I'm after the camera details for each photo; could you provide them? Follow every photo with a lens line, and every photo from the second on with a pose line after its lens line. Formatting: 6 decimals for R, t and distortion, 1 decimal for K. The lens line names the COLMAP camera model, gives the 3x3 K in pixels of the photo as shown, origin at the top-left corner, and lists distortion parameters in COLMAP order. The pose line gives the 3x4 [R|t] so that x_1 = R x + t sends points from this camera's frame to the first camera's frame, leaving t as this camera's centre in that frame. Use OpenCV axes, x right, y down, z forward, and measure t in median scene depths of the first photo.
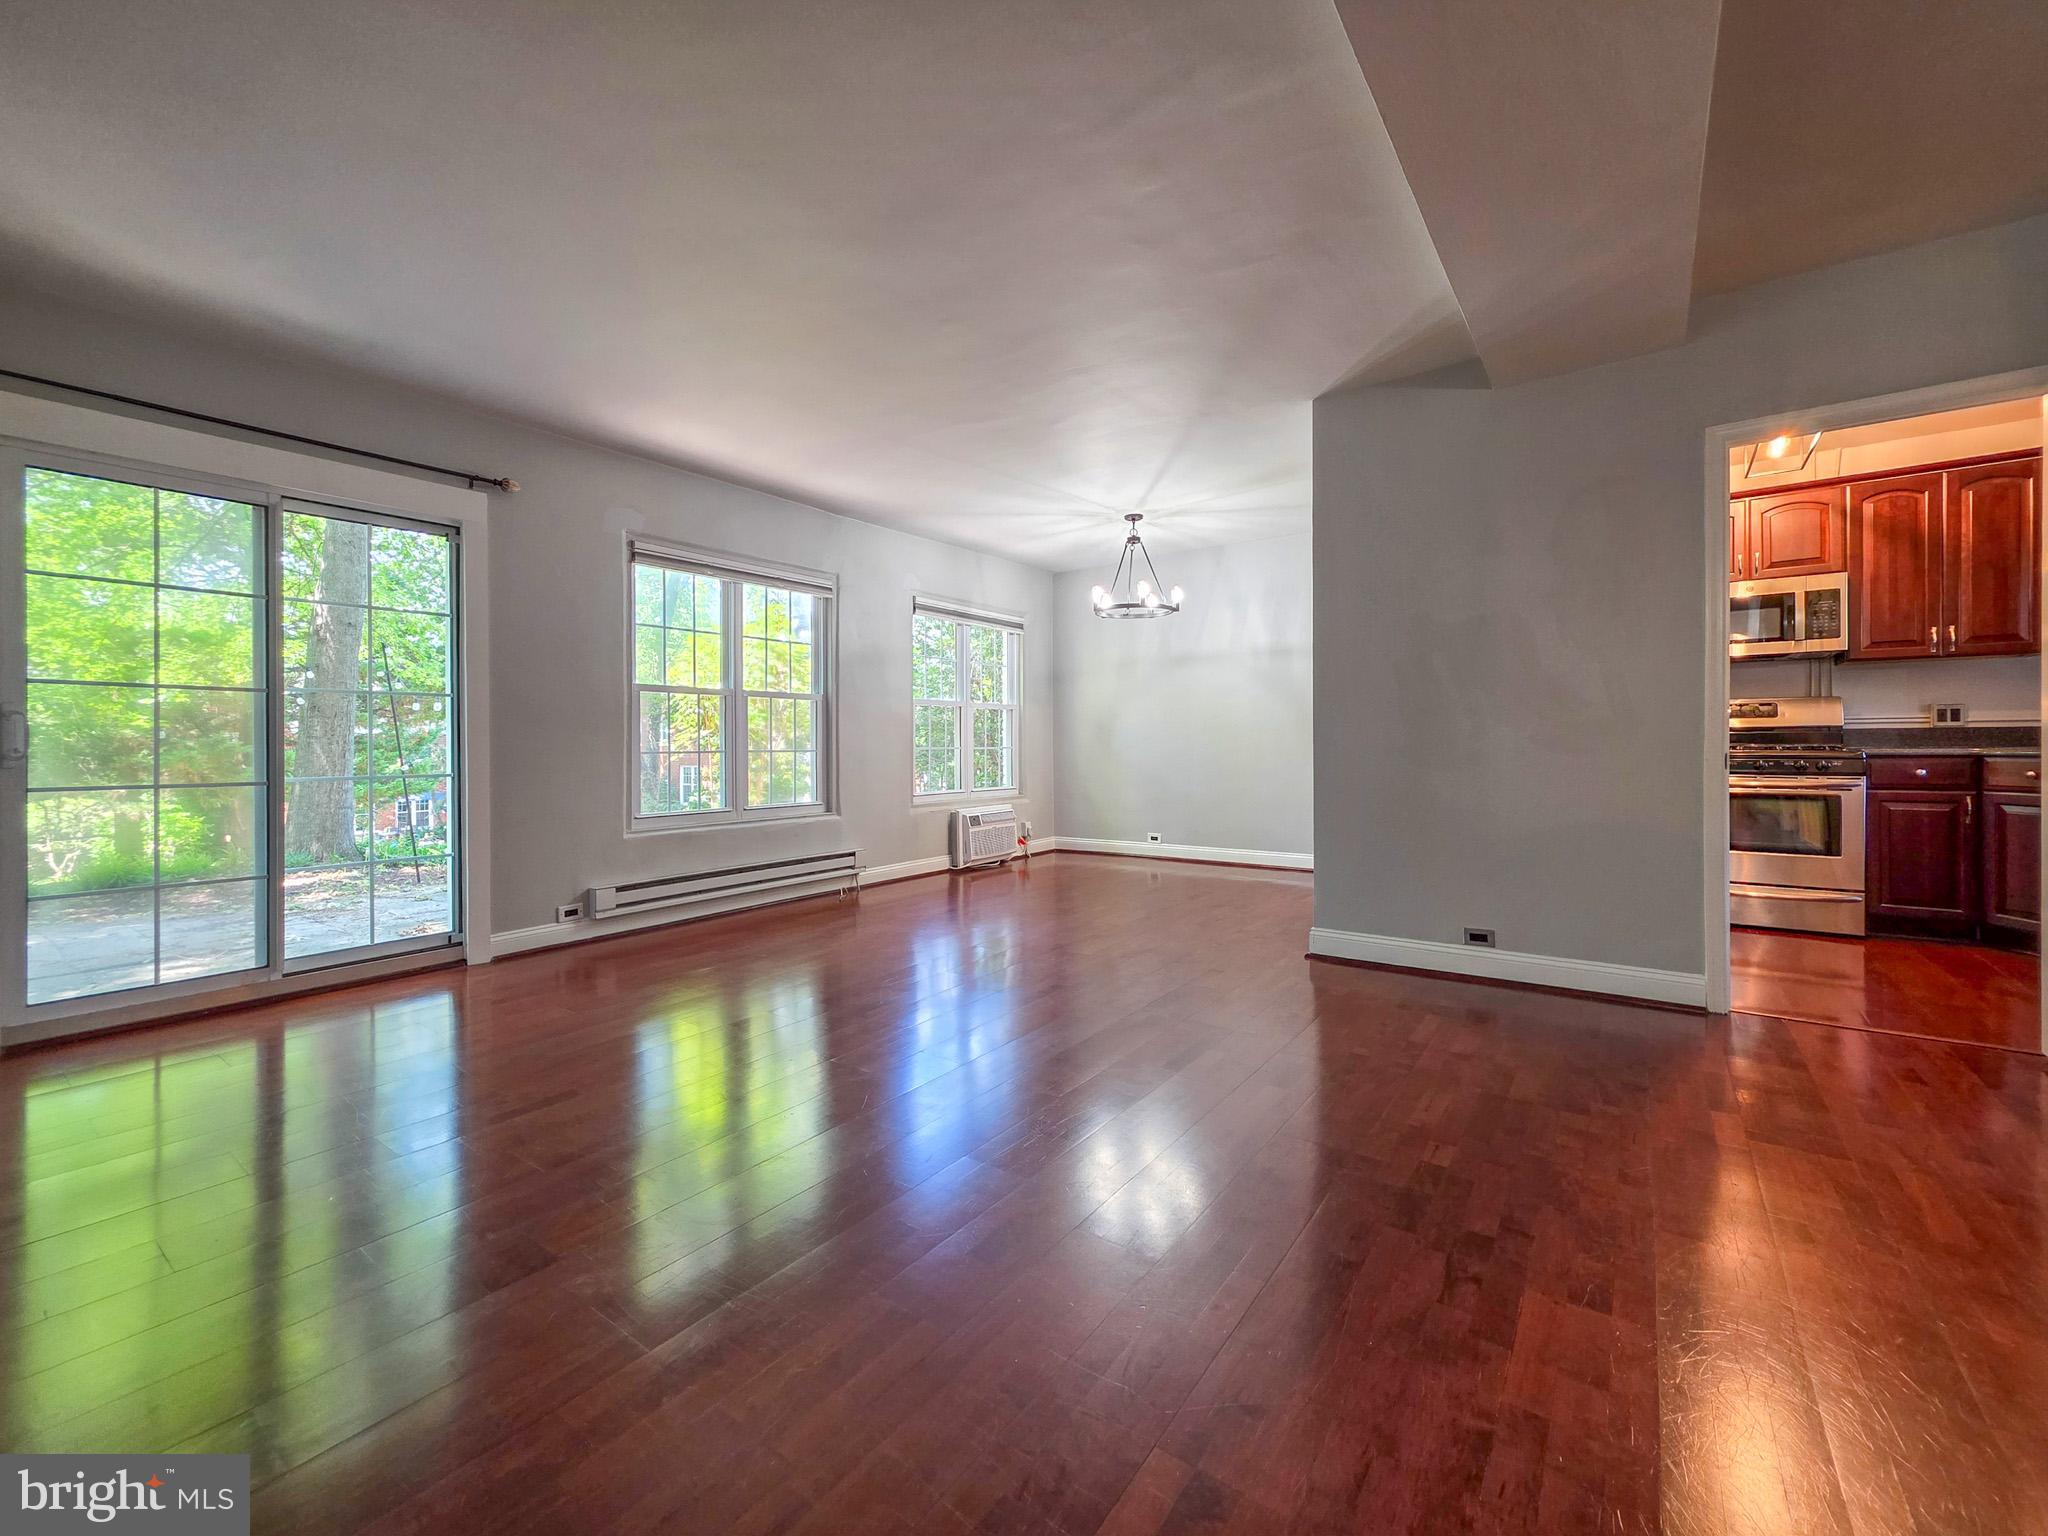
lens RADIAL K [[836.0, 0, 1028.1], [0, 836.0, 760.1], [0, 0, 1]] dist [0.008520, 0.000044]
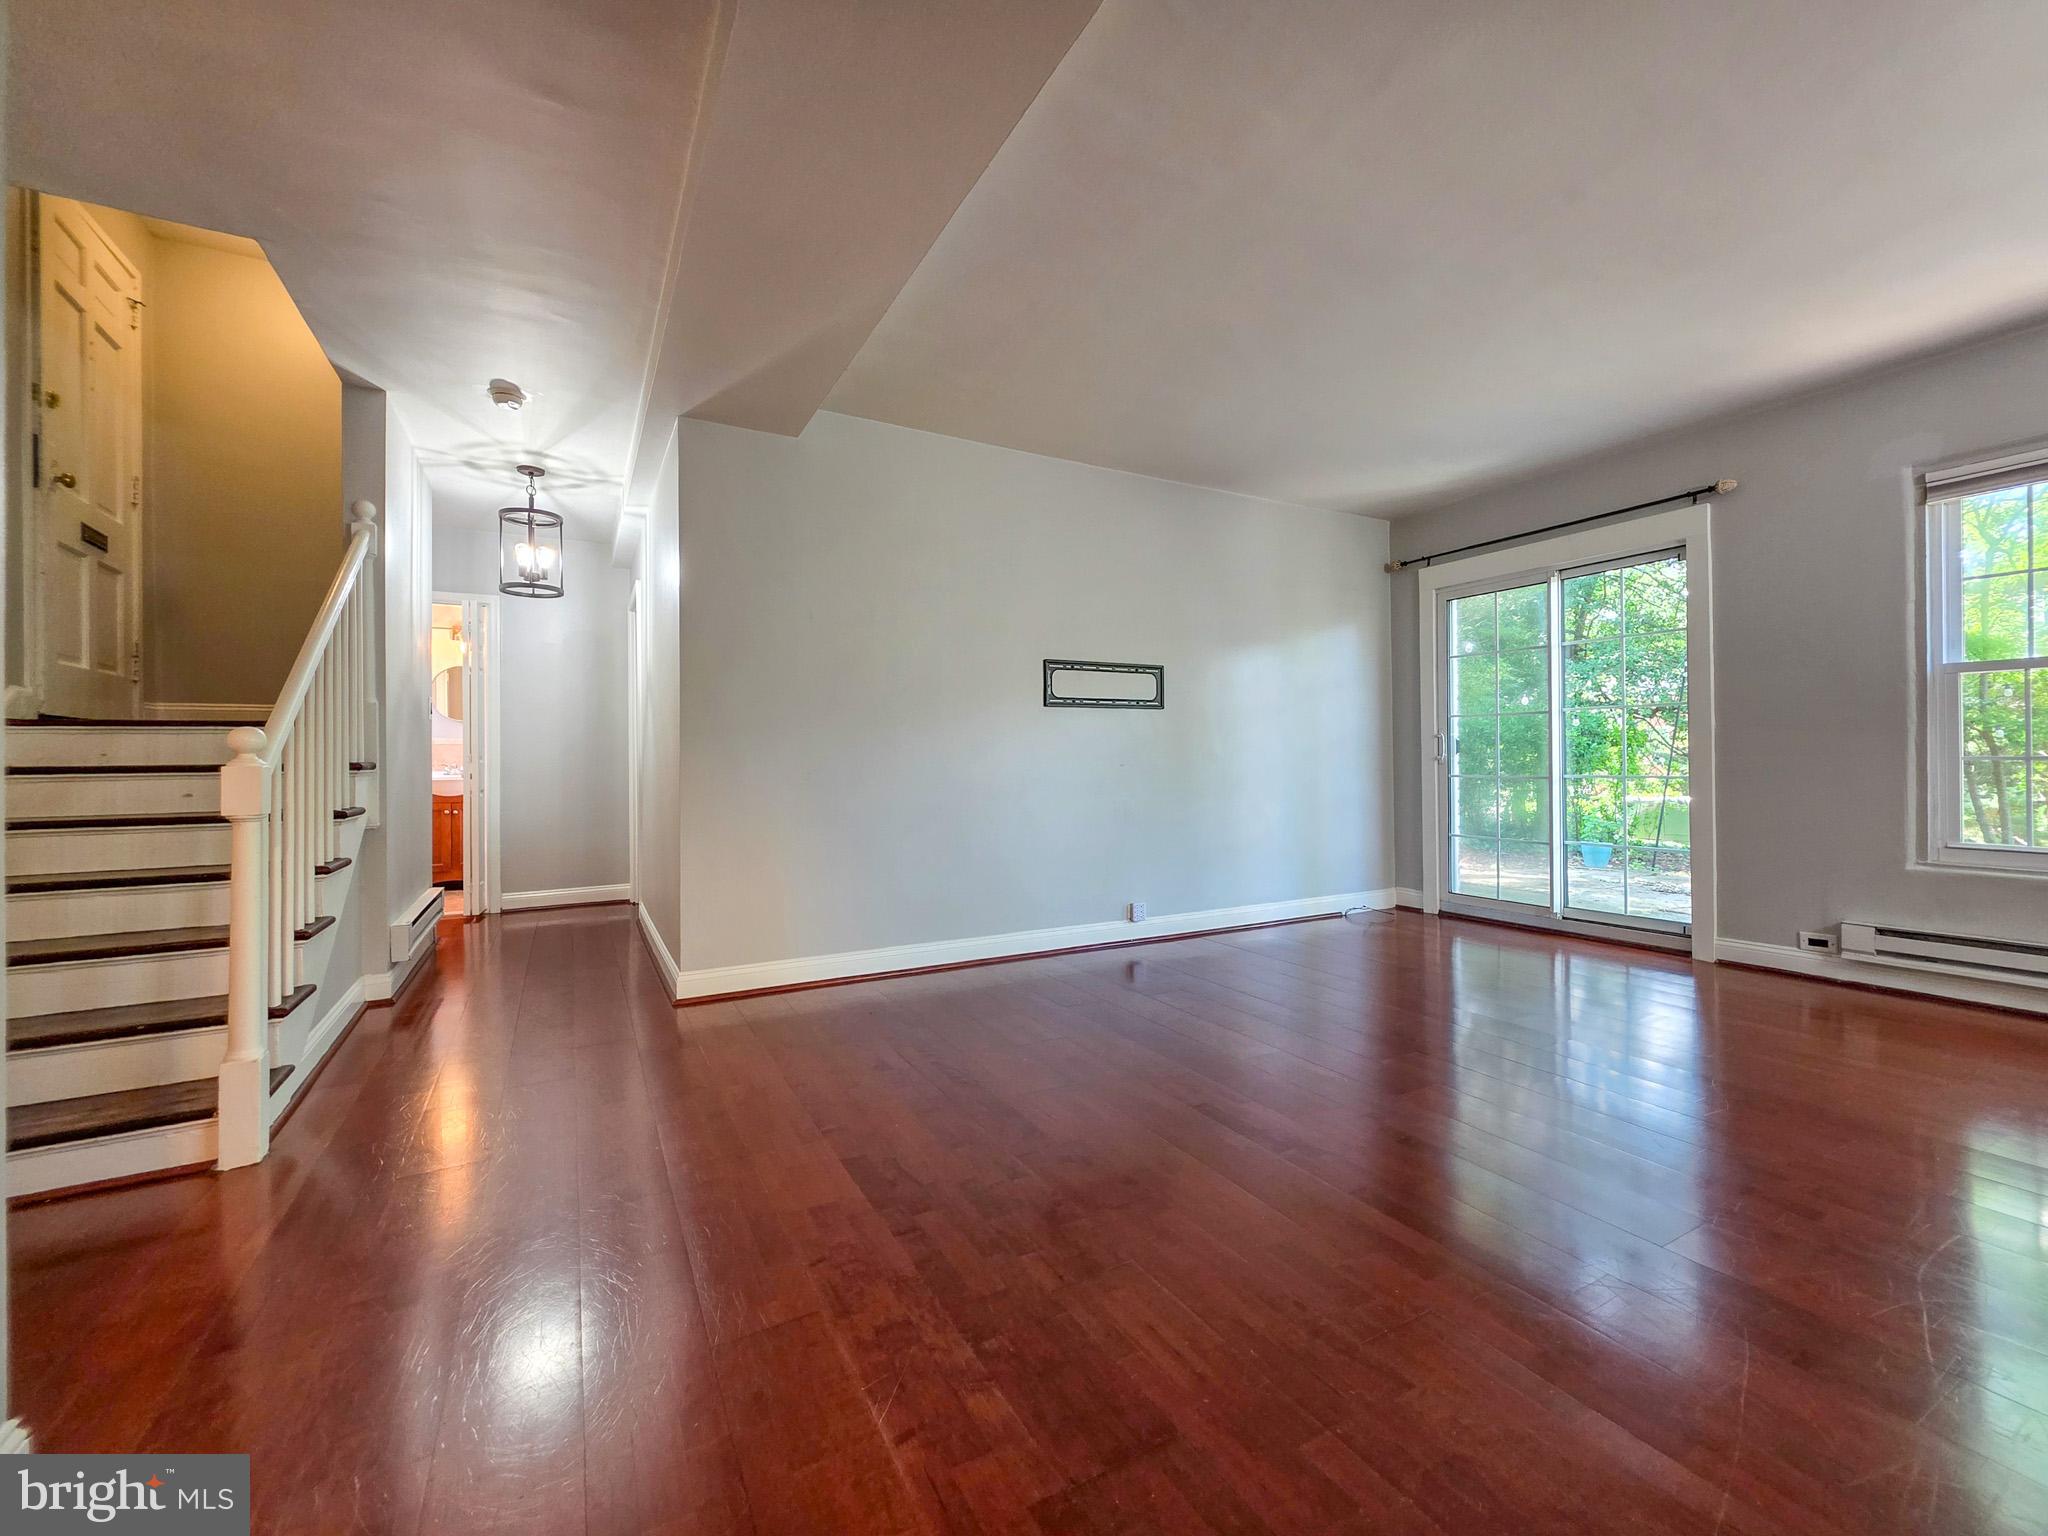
lens RADIAL K [[836.0, 0, 1021.1], [0, 836.0, 757.2], [0, 0, 1]] dist [0.008520, 0.000044]
pose [[-0.426735, 0.017897, -0.904199, 0.592133], [0.006116, 0.999838, 0.016904, -0.028792], [0.904356, 0.001683, -0.426776, 0.632821]]
